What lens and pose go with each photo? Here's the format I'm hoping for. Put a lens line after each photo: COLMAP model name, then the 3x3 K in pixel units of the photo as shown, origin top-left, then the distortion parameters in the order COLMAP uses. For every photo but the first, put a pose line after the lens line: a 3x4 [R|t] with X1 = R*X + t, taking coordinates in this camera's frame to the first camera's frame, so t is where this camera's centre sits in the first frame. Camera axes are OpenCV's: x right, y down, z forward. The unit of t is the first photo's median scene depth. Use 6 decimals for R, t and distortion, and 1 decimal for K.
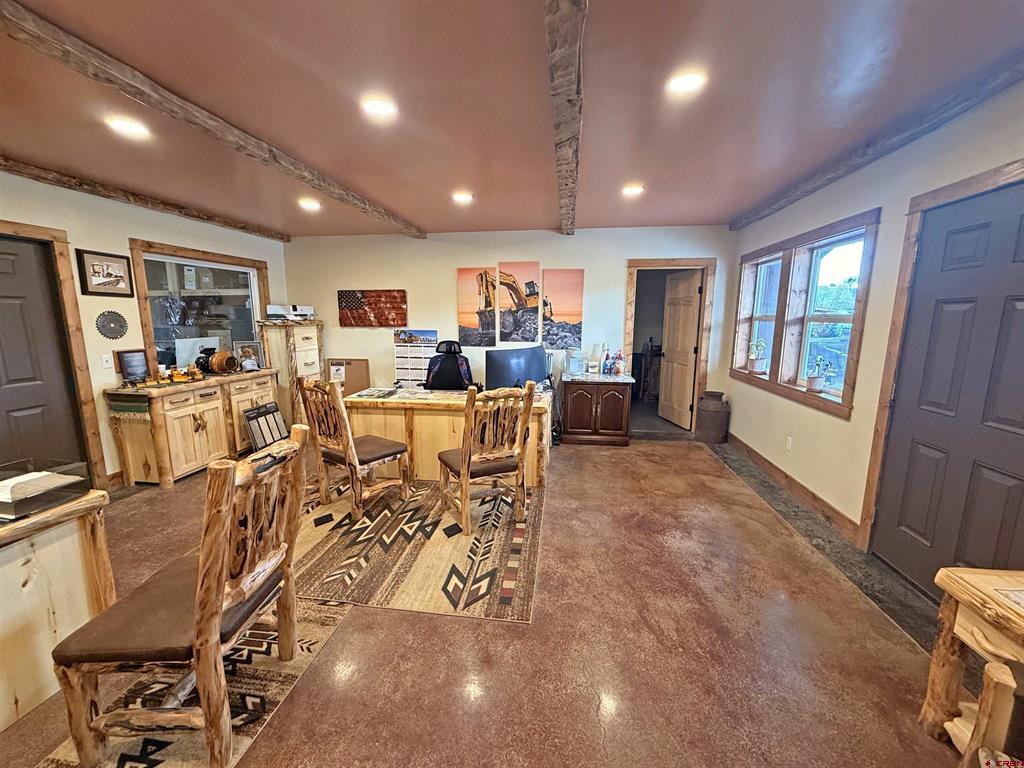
lens RADIAL K [[404.9, 0, 512.0], [0, 404.9, 384.0], [0, 0, 1]] dist [0.000507, 0.000147]
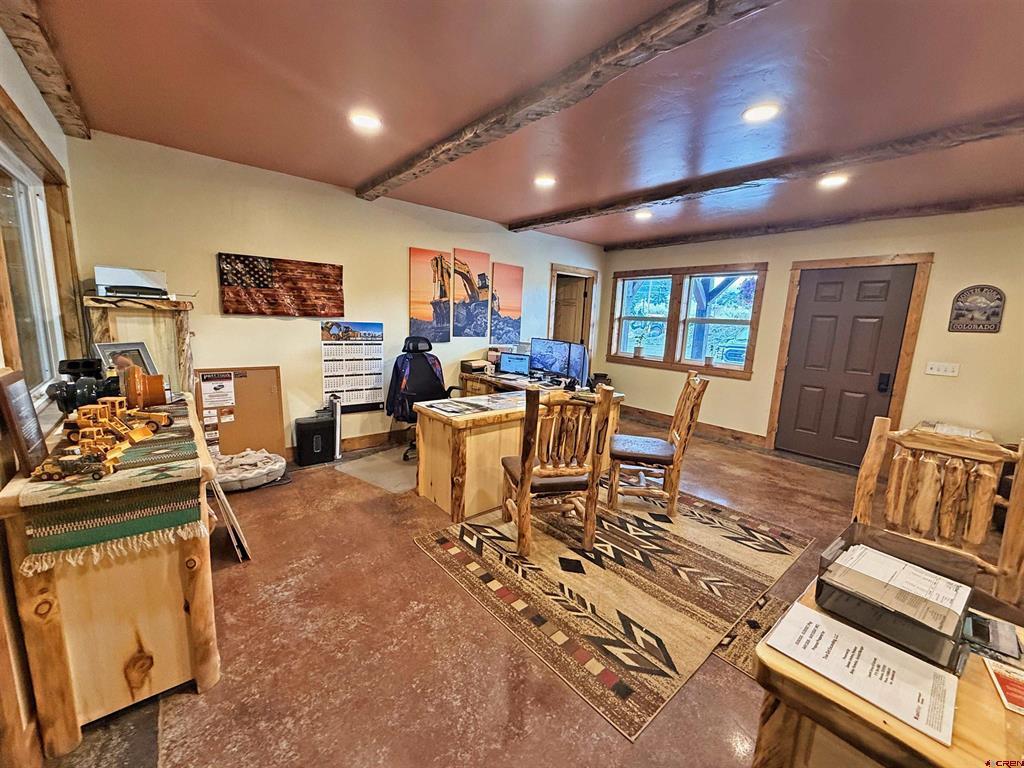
lens RADIAL K [[404.9, 0, 512.0], [0, 404.9, 384.0], [0, 0, 1]] dist [0.000507, 0.000147]
pose [[0.669759, -0.096551, 0.736275, -0.631741], [0.082220, 0.995057, 0.055694, -0.041688], [-0.738013, 0.023235, 0.674386, 0.313043]]
